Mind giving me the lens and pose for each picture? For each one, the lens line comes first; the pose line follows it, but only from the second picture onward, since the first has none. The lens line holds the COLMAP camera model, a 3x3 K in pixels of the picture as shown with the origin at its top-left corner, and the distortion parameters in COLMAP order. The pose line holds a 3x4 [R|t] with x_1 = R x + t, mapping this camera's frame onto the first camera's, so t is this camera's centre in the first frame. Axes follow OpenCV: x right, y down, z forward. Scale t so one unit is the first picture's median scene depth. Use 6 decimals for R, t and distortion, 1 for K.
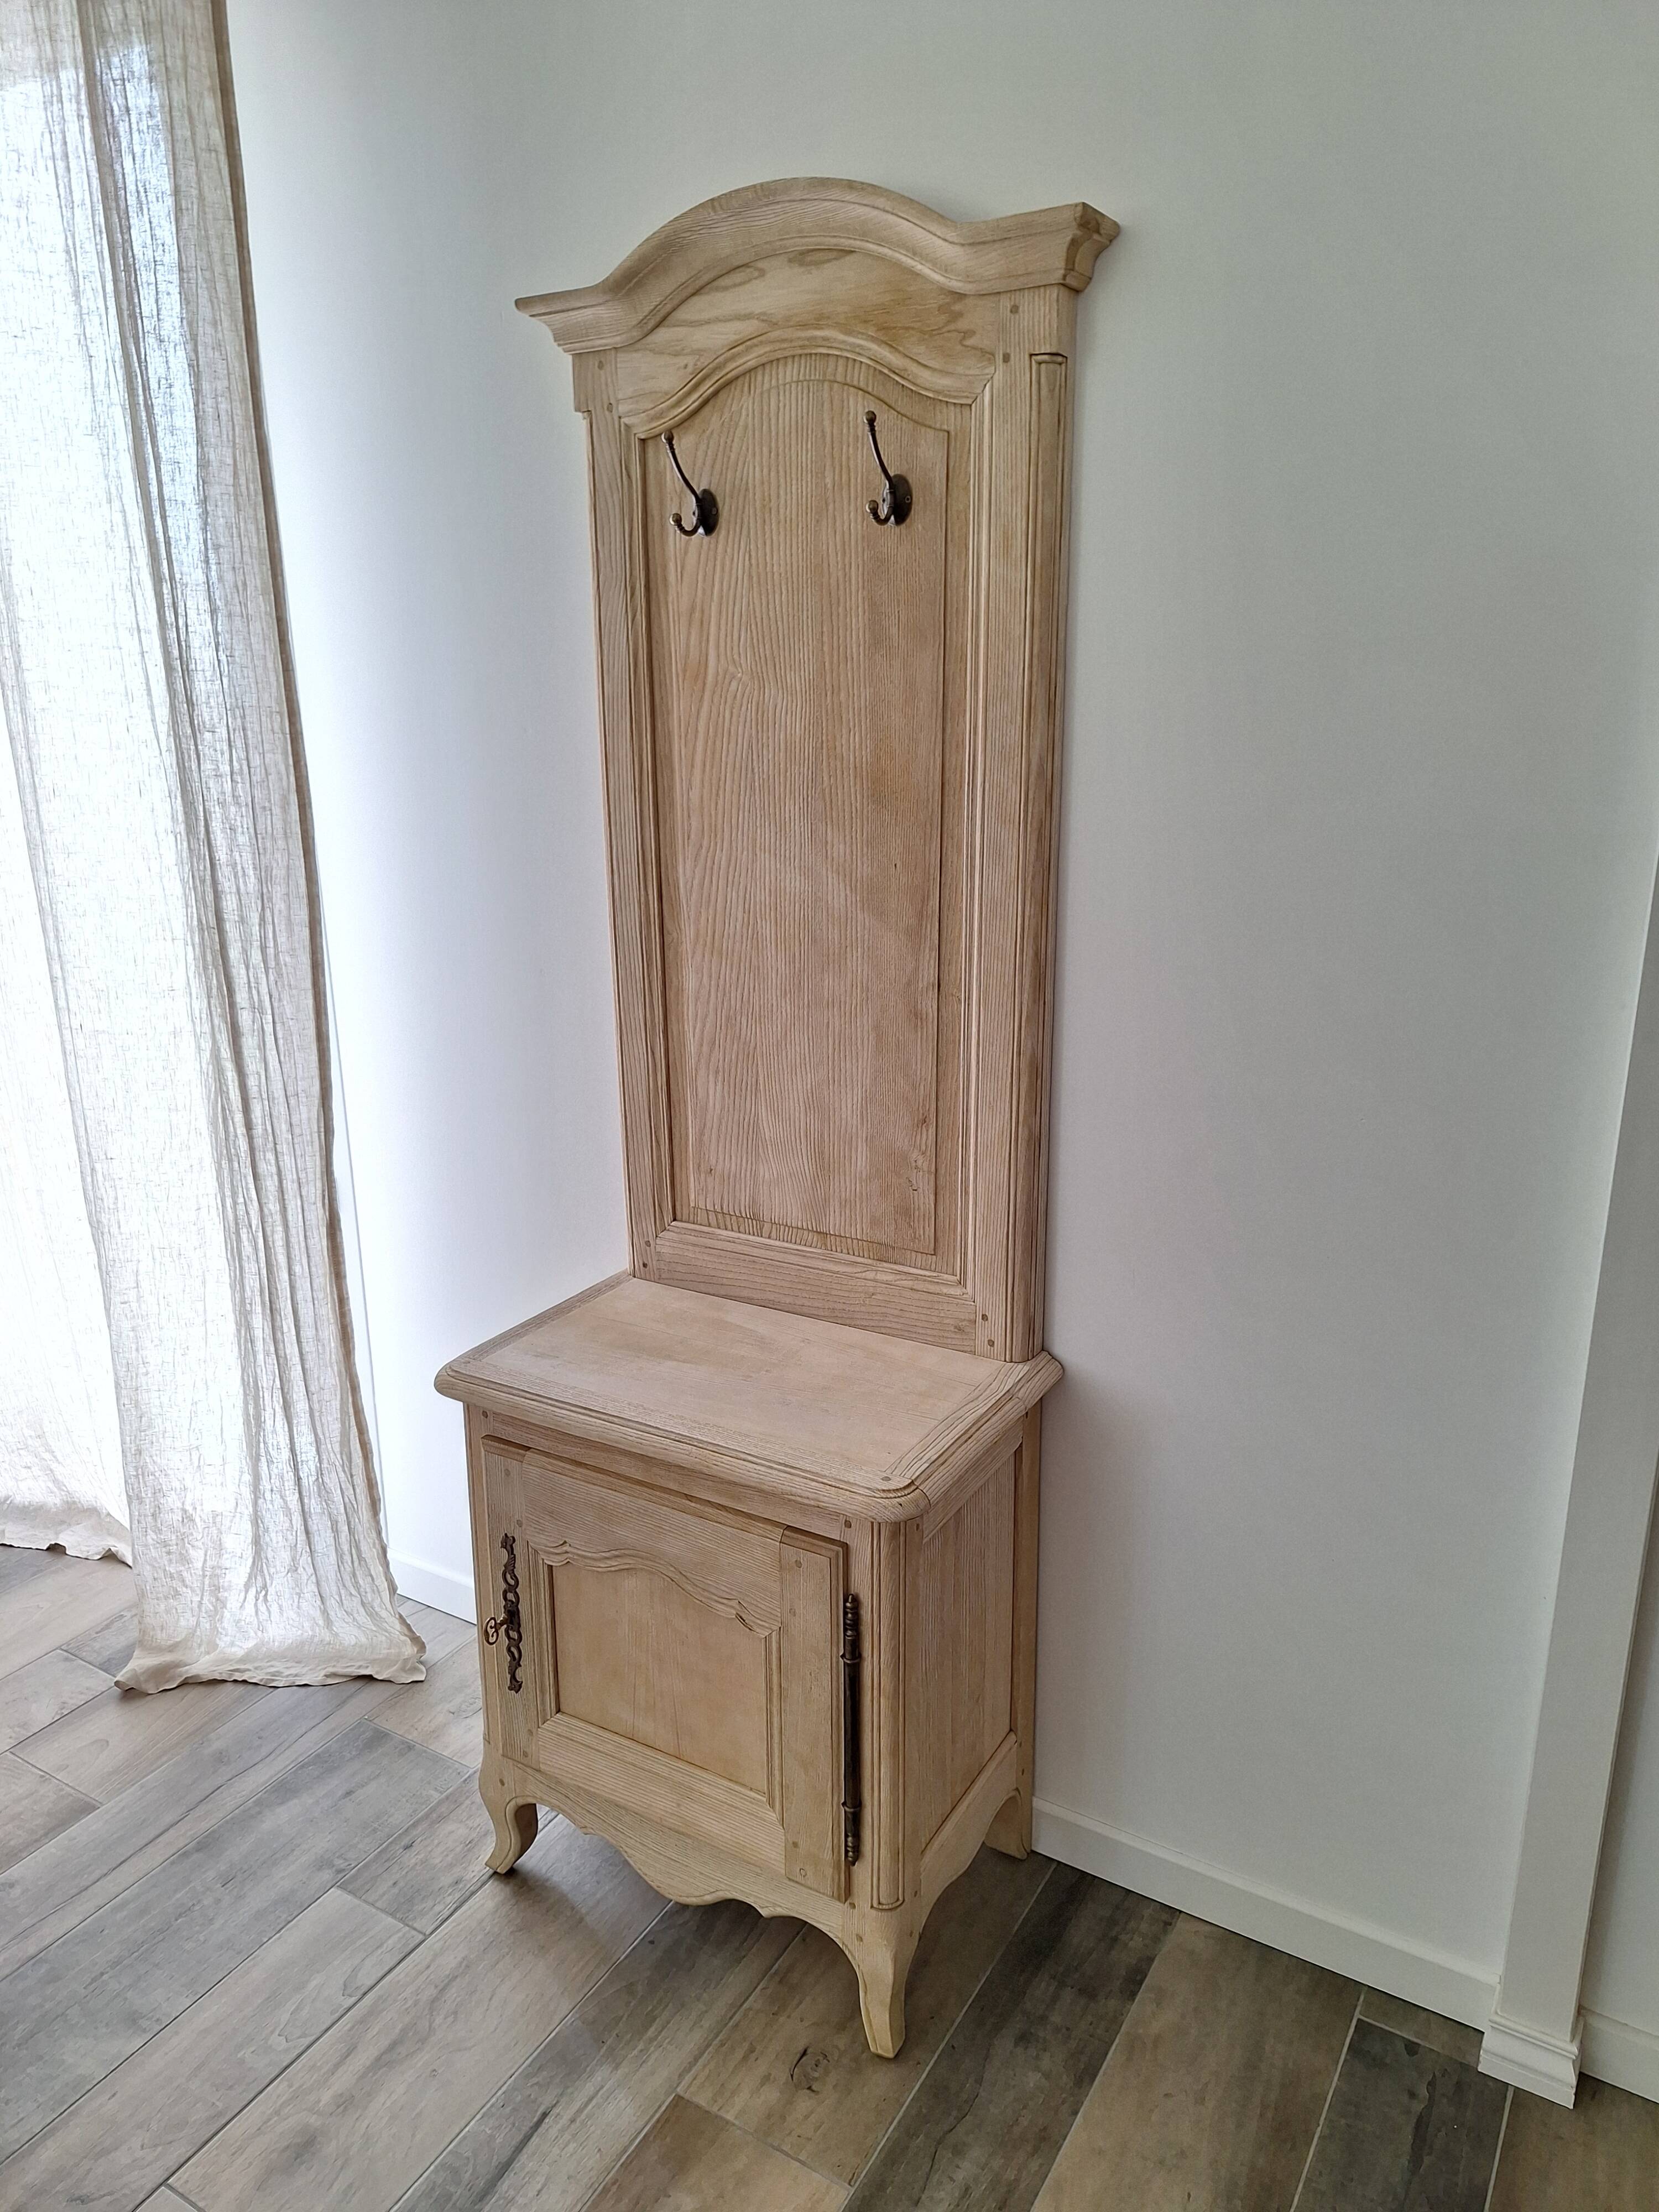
lens RADIAL K [[1552.8, 0, 829.2], [0, 1552.8, 1099.8], [0, 0, 1]] dist [0.040996, -0.038622]
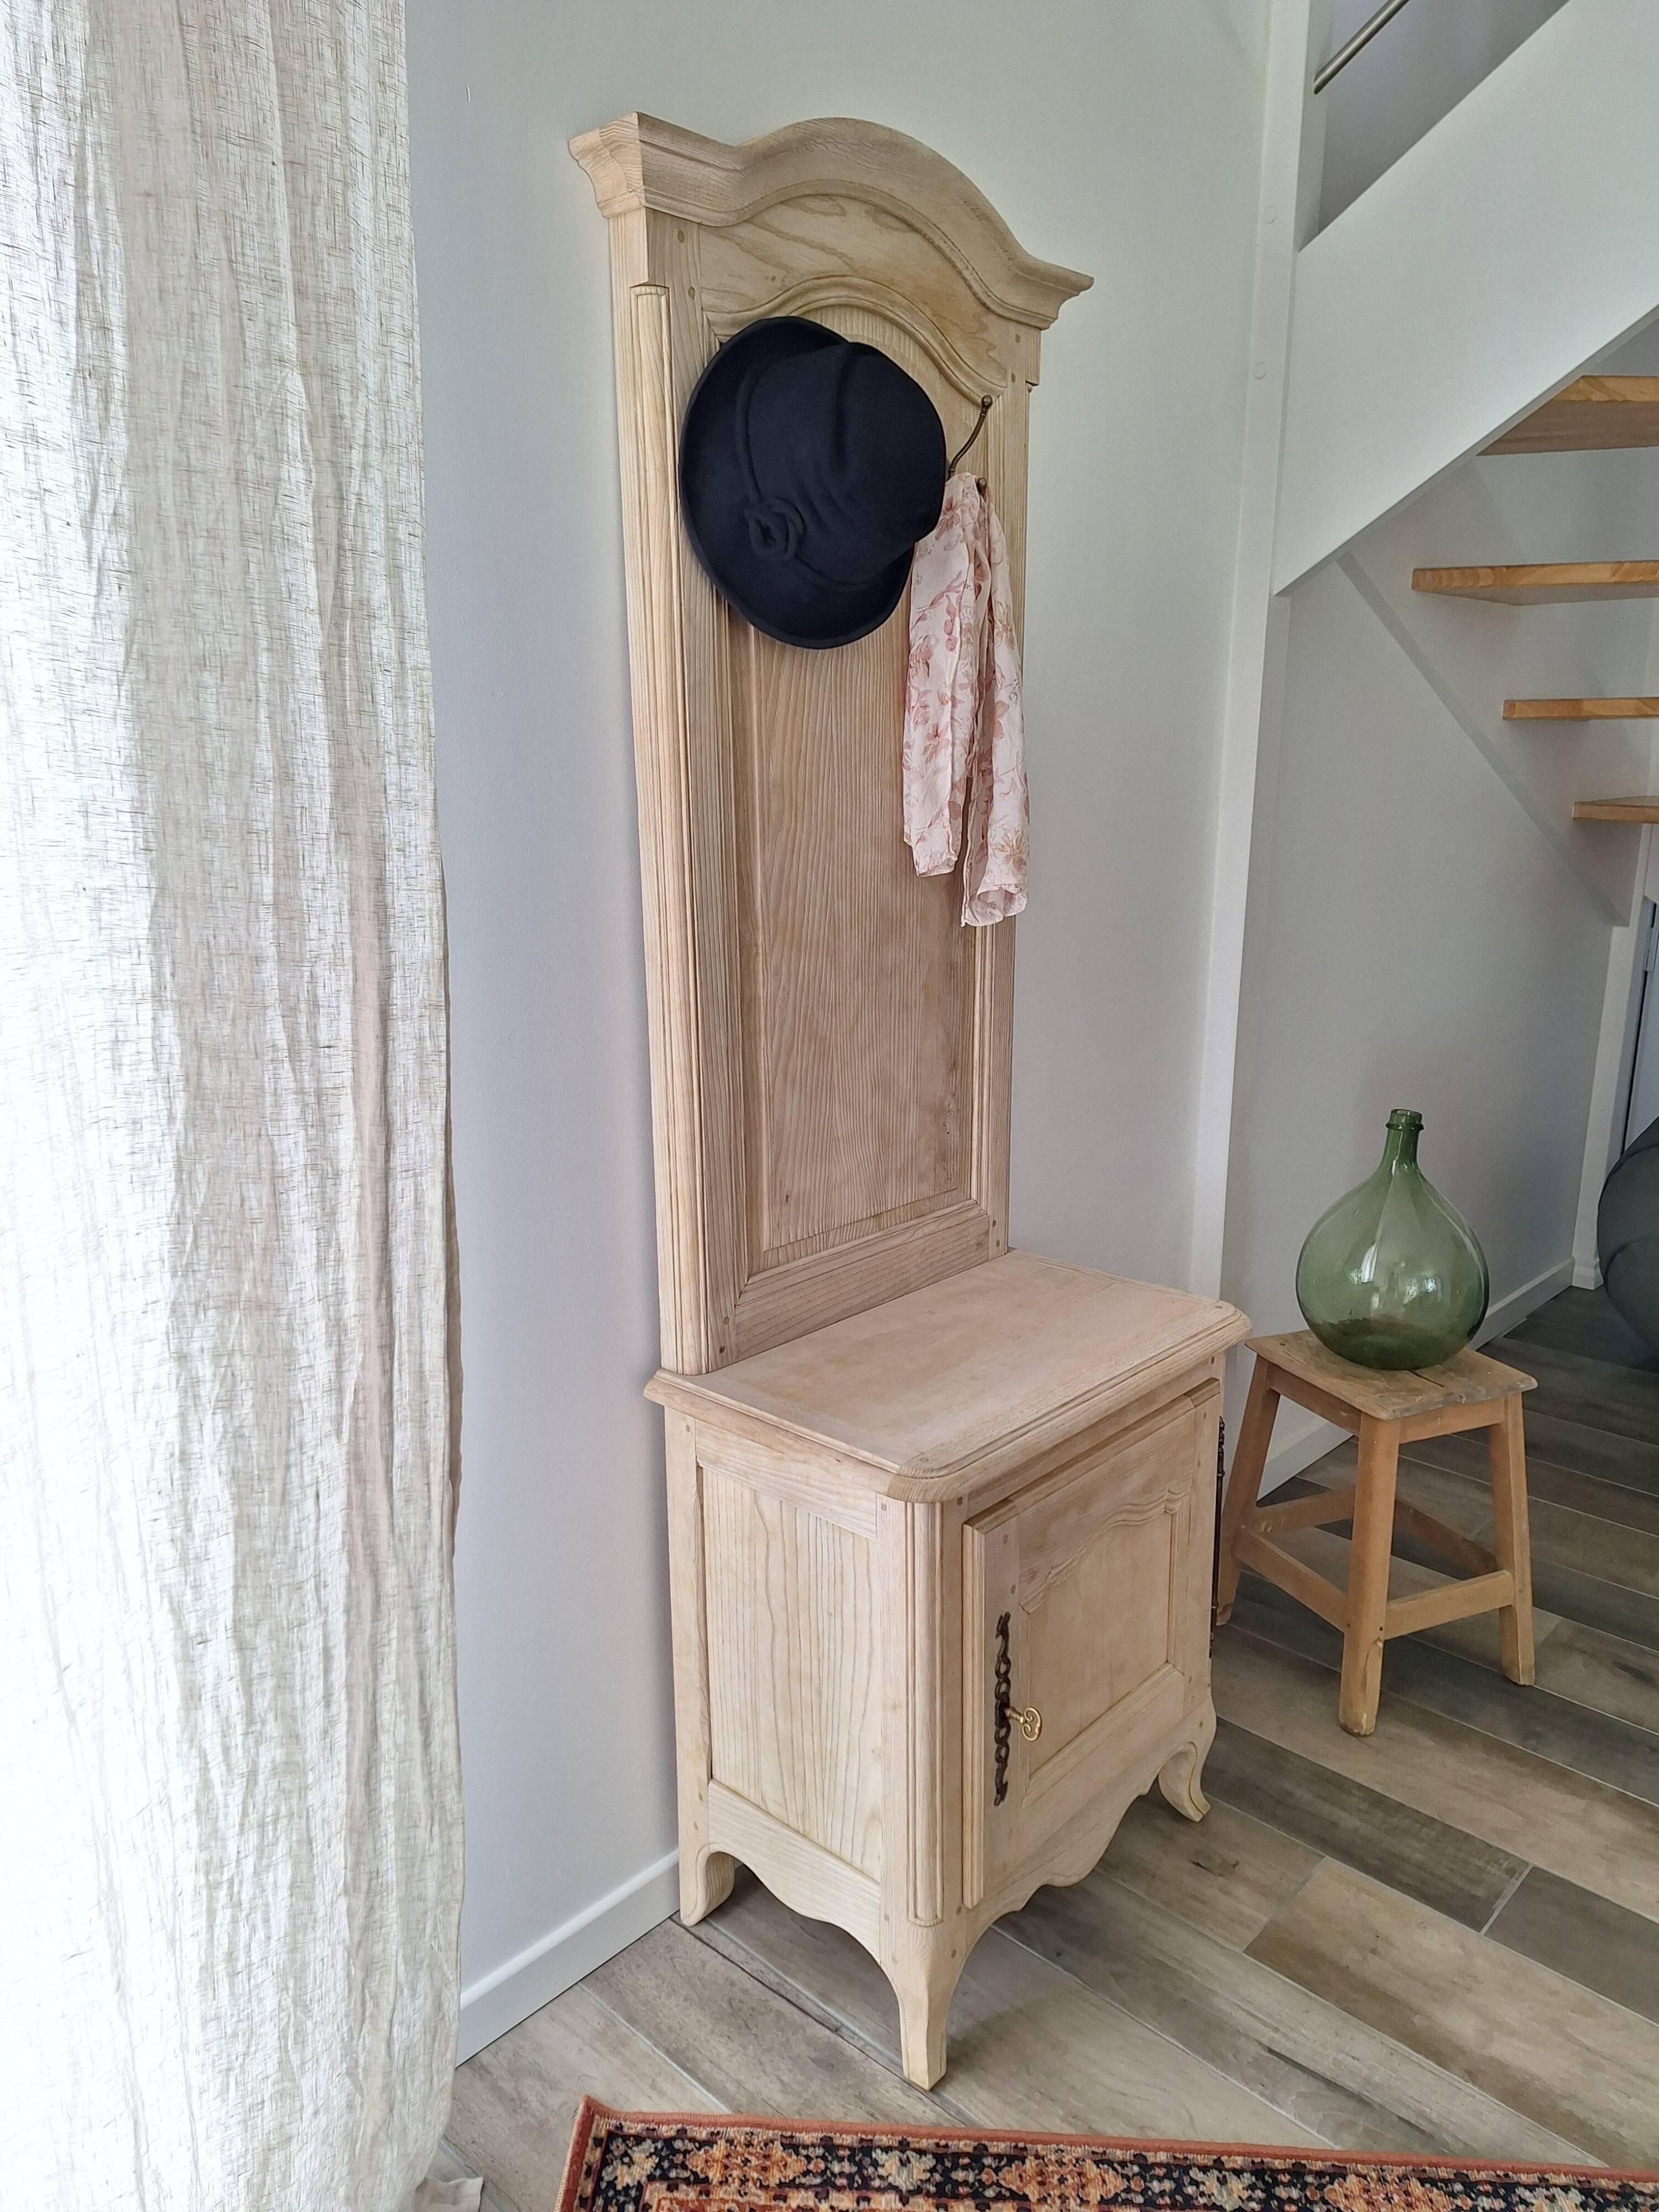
lens RADIAL K [[1552.8, 0, 840.1], [0, 1552.8, 1113.0], [0, 0, 1]] dist [0.040996, -0.038622]
pose [[0.208137, -0.215948, 0.953963, -0.980267], [0.260287, 0.952383, 0.158800, -0.144169], [-0.942831, 0.215252, 0.254434, 0.802634]]
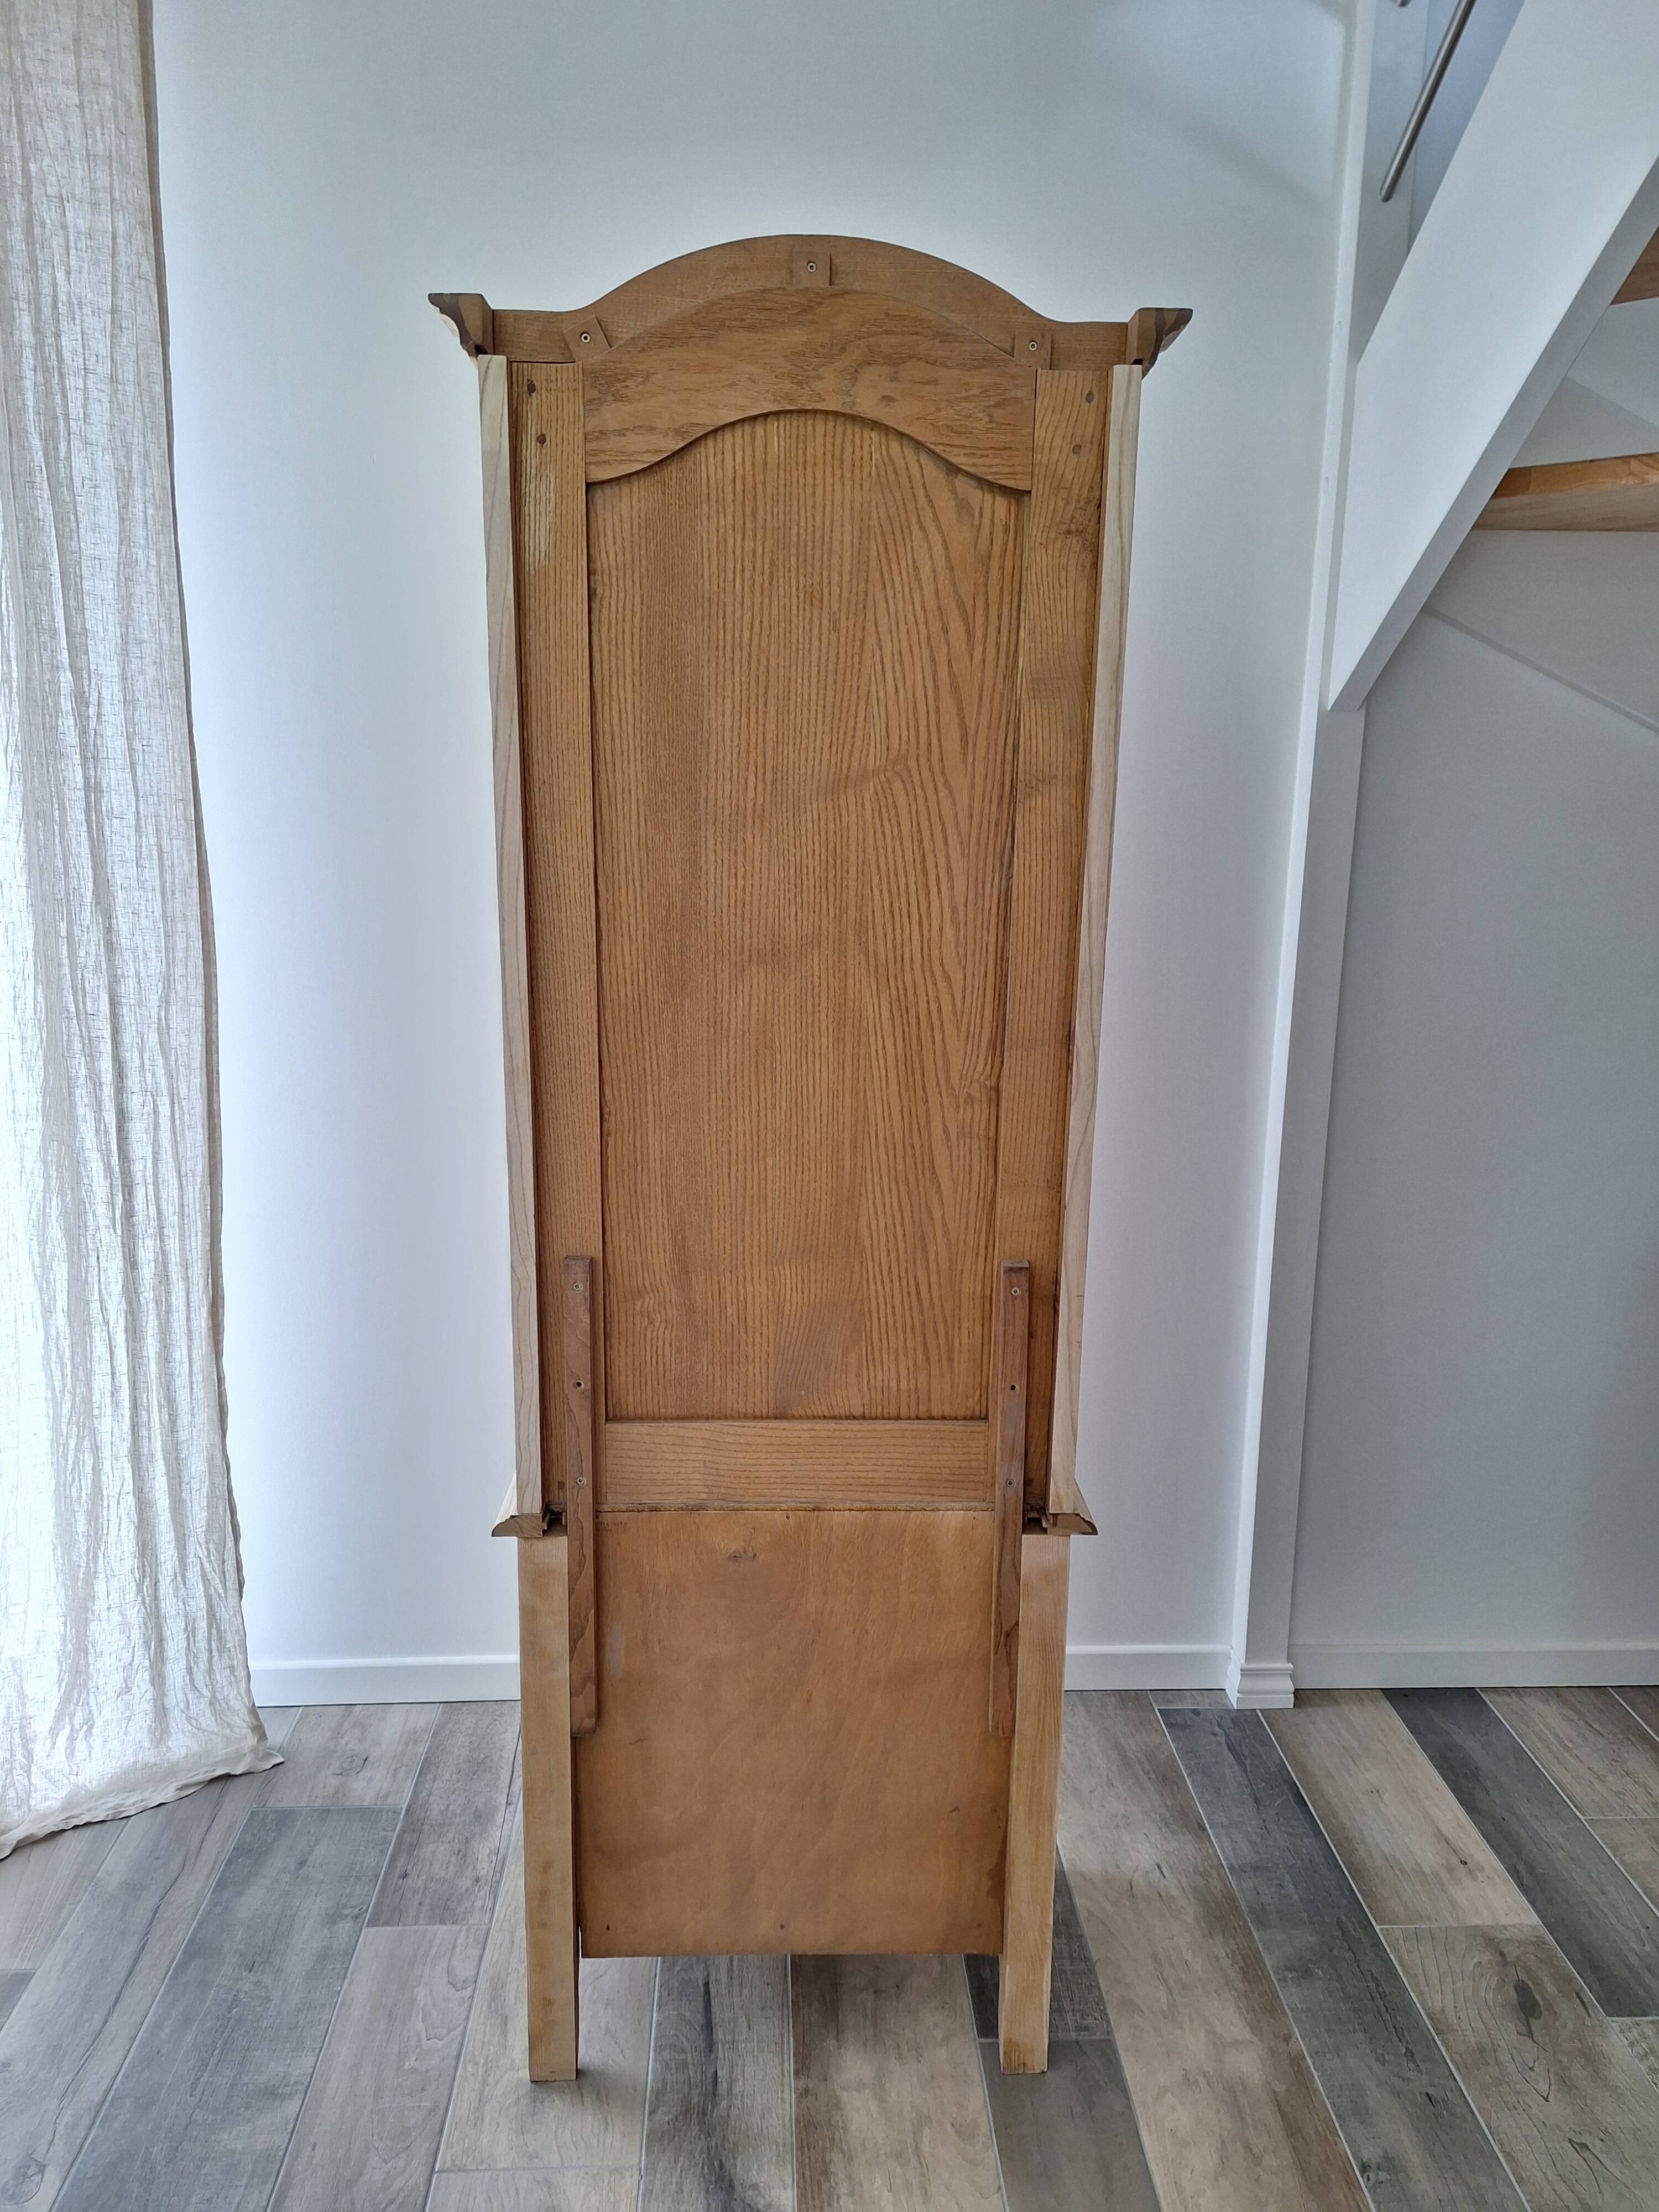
lens RADIAL K [[1552.8, 0, 828.5], [0, 1552.8, 1100.3], [0, 0, 1]] dist [0.040996, -0.038622]
pose [[0.833035, -0.092131, 0.545495, -0.625475], [0.130422, 0.990948, -0.031803, 0.040455], [-0.537627, 0.097637, 0.837511, -0.083285]]
